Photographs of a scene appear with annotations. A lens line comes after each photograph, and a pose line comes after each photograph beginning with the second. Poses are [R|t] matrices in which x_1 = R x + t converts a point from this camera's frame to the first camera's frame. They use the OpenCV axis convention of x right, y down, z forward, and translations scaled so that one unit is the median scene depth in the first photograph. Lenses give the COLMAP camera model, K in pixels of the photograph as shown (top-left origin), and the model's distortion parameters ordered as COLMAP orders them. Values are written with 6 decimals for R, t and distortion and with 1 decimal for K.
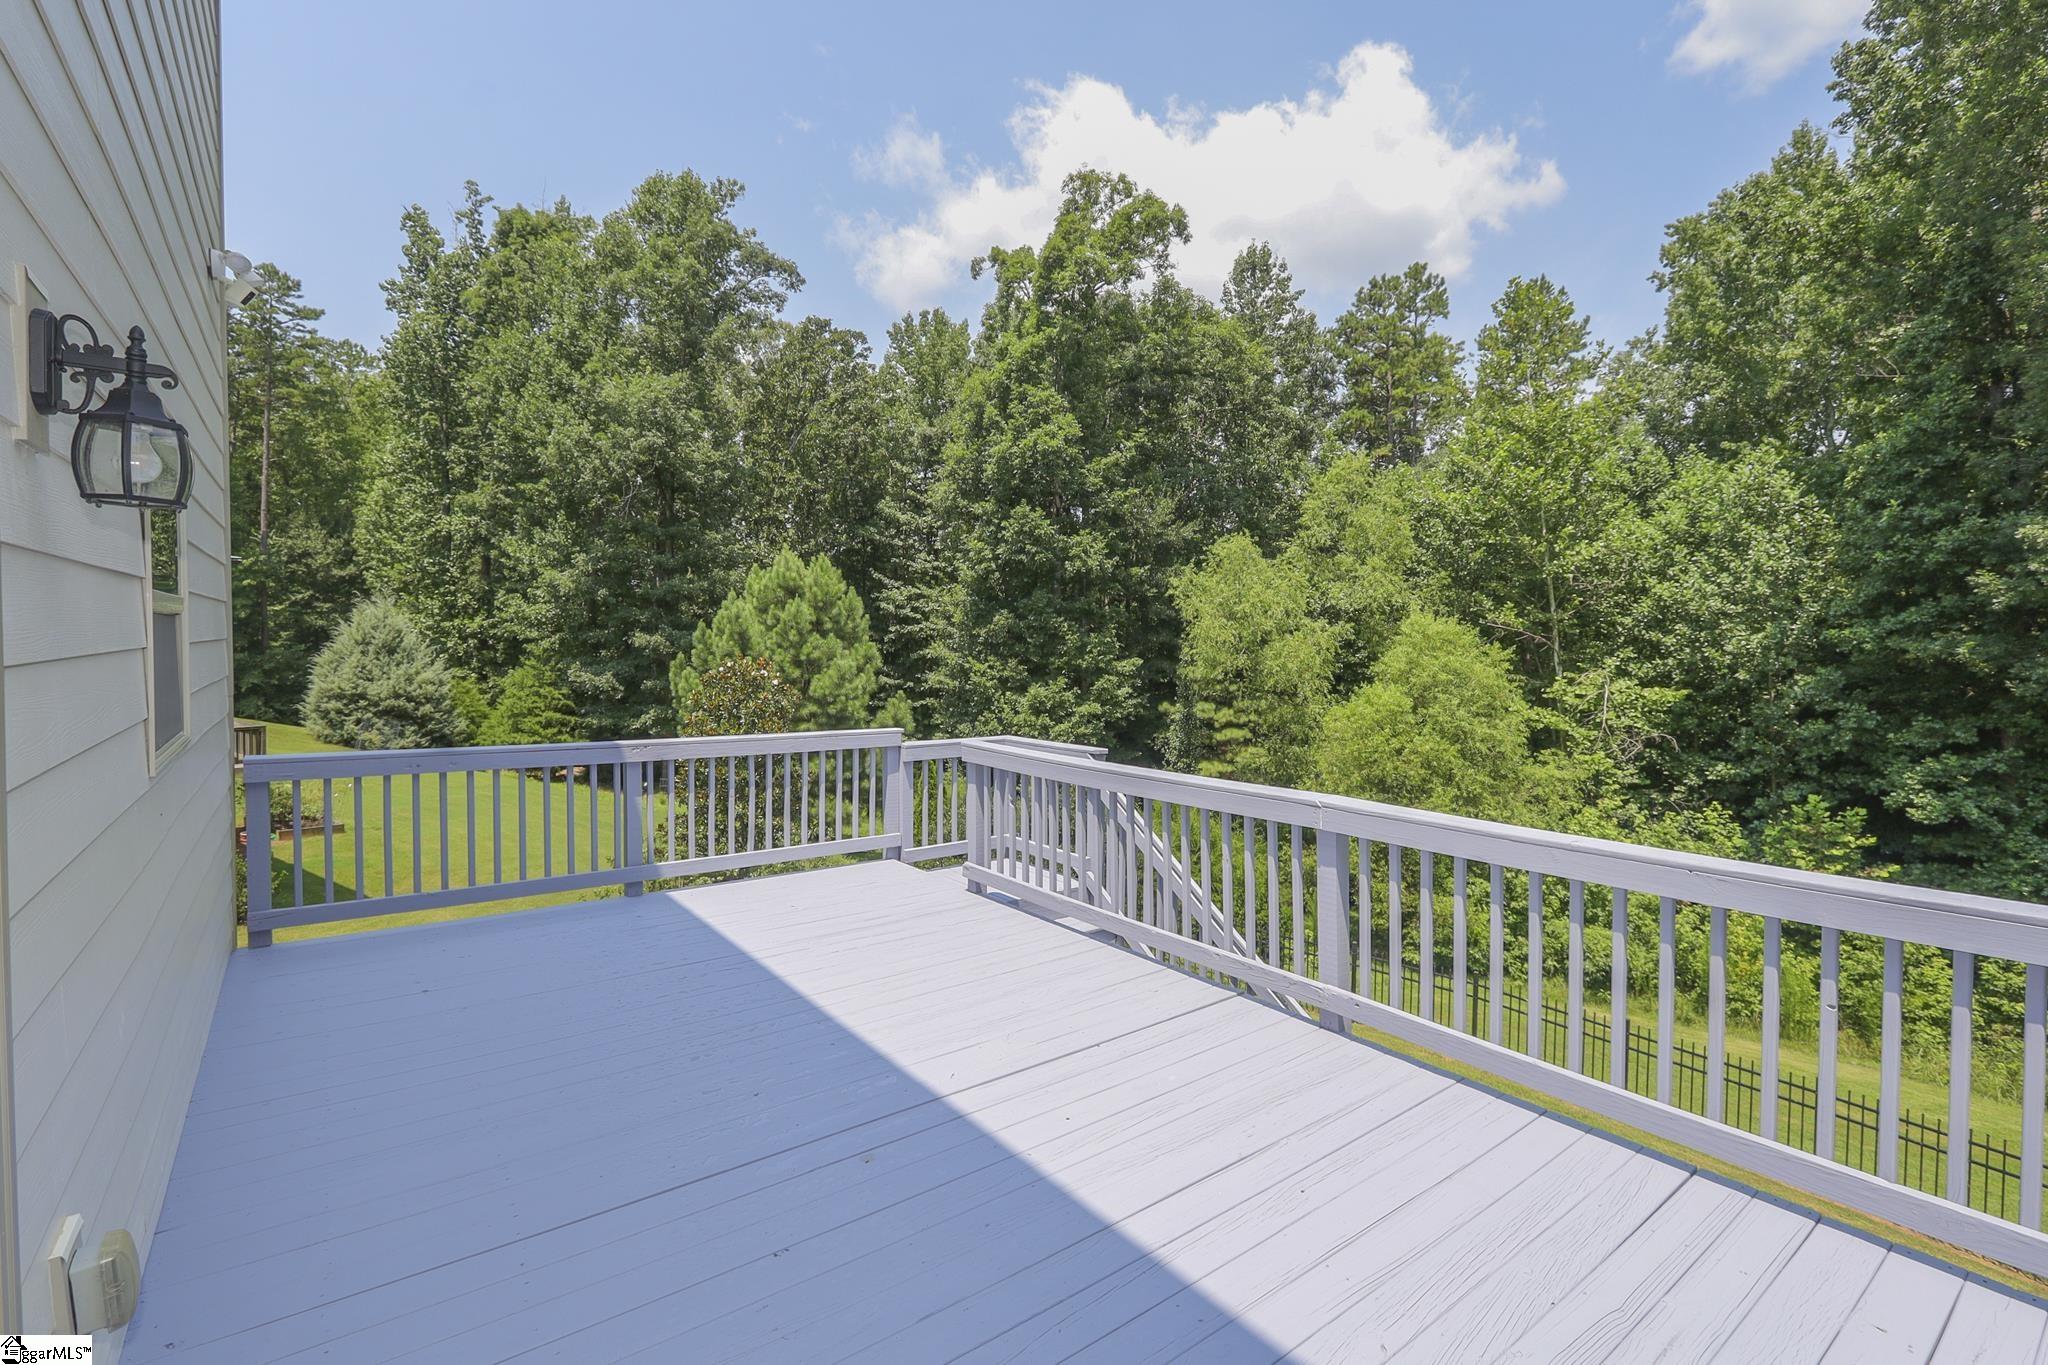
lens RADIAL K [[948.6, 0, 1026.9], [0, 948.6, 659.3], [0, 0, 1]] dist [-0.000964, -0.000938]
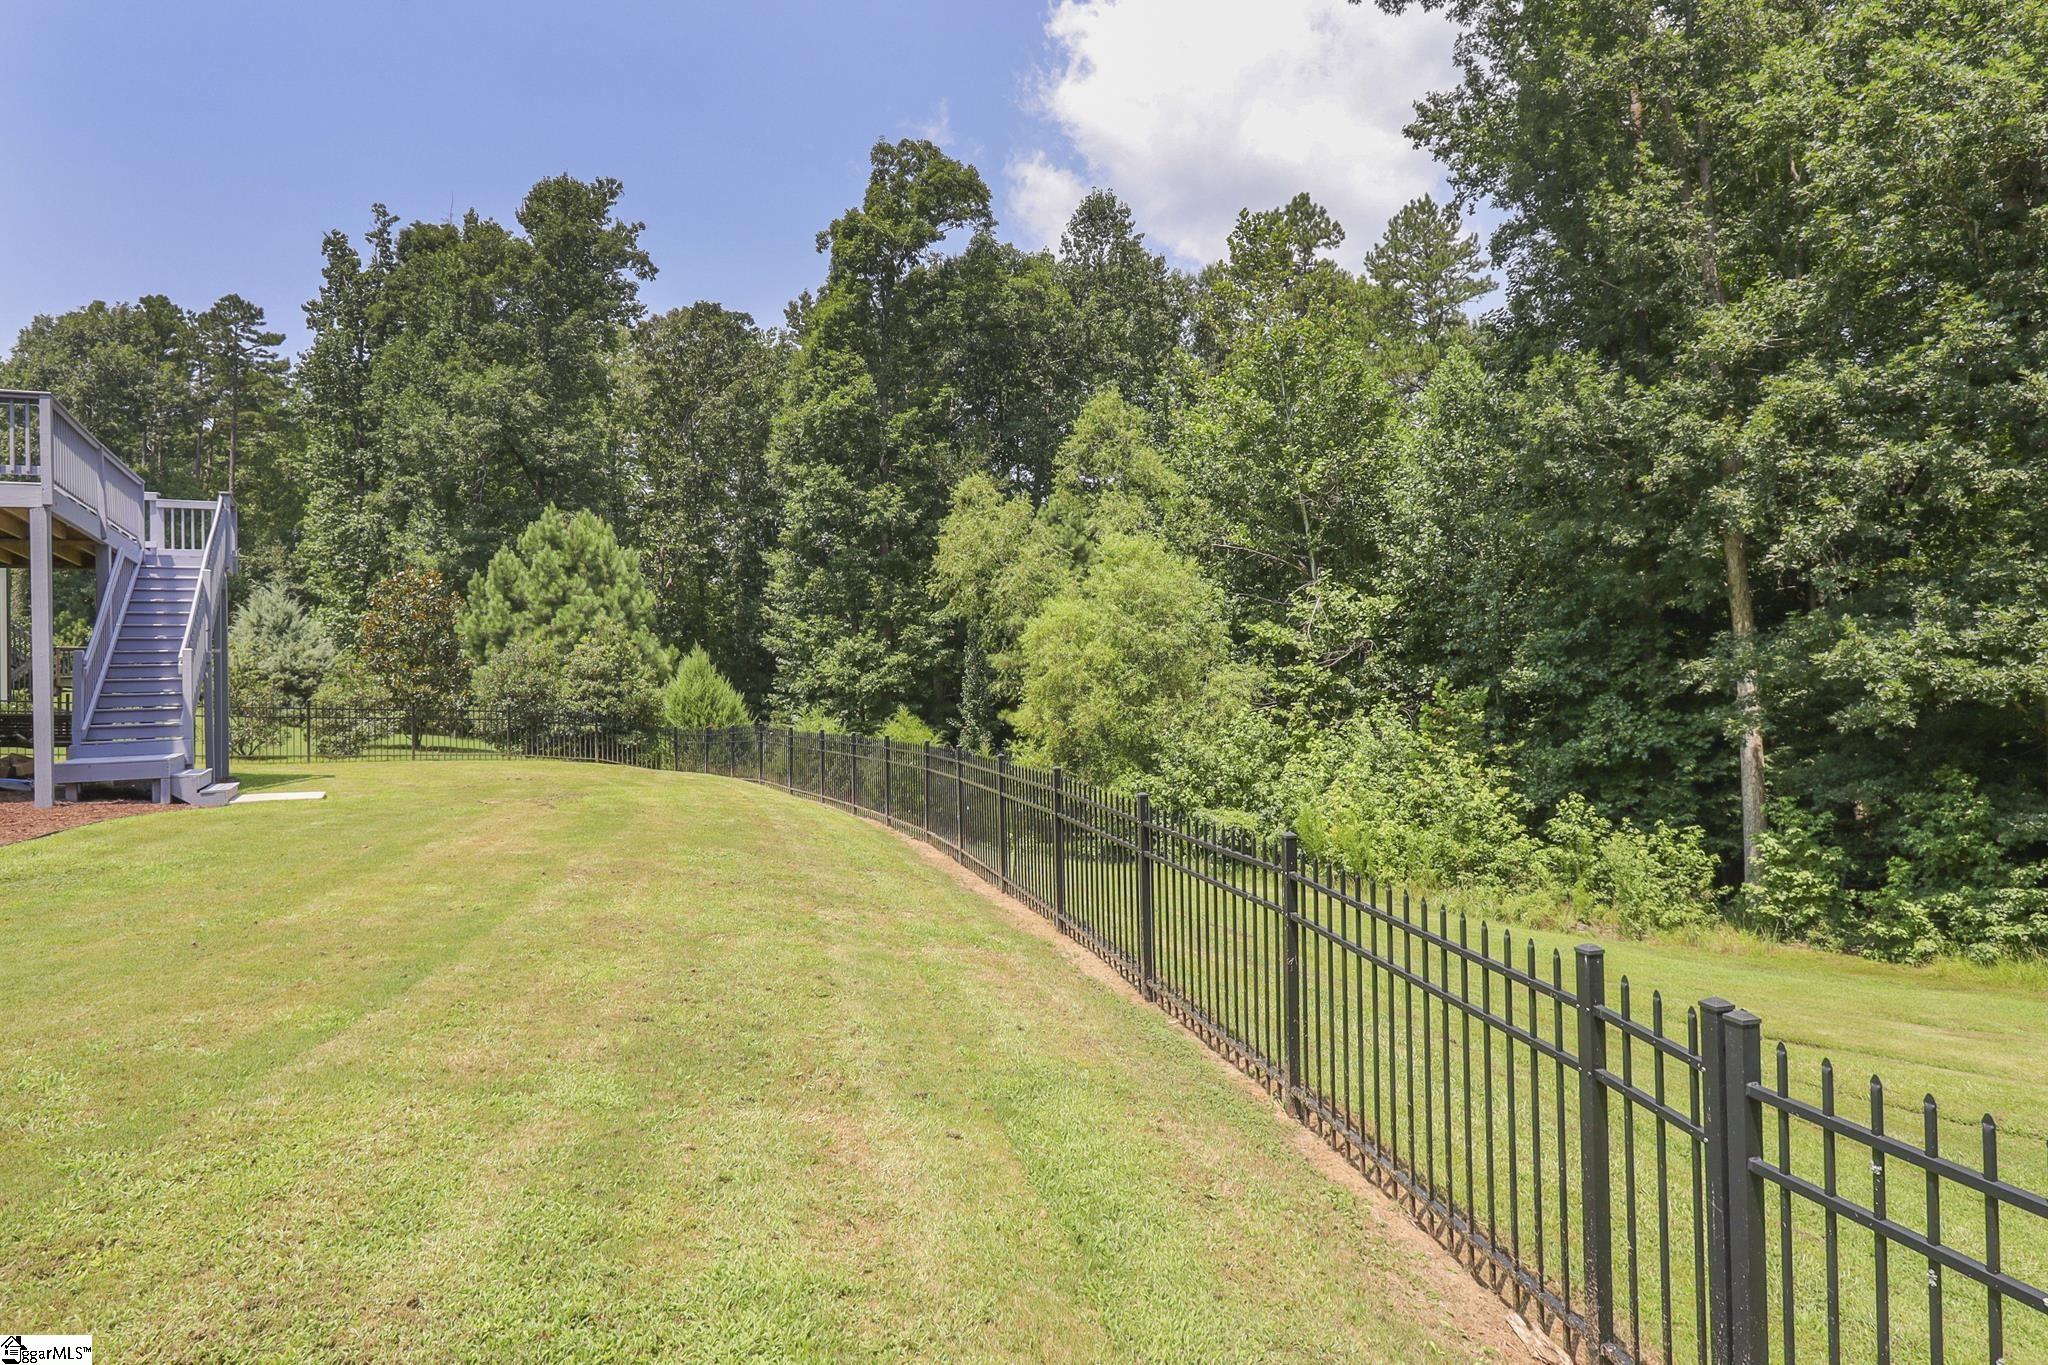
lens RADIAL K [[1158.6, 0, 986.3], [0, 1158.6, 631.7], [0, 0, 1]] dist [-0.000352, -0.001460]
pose [[0.988315, -0.041058, -0.146789, 0.290757], [0.032751, 0.997746, -0.058571, 0.083822], [0.148863, 0.053079, 0.987432, -0.179972]]
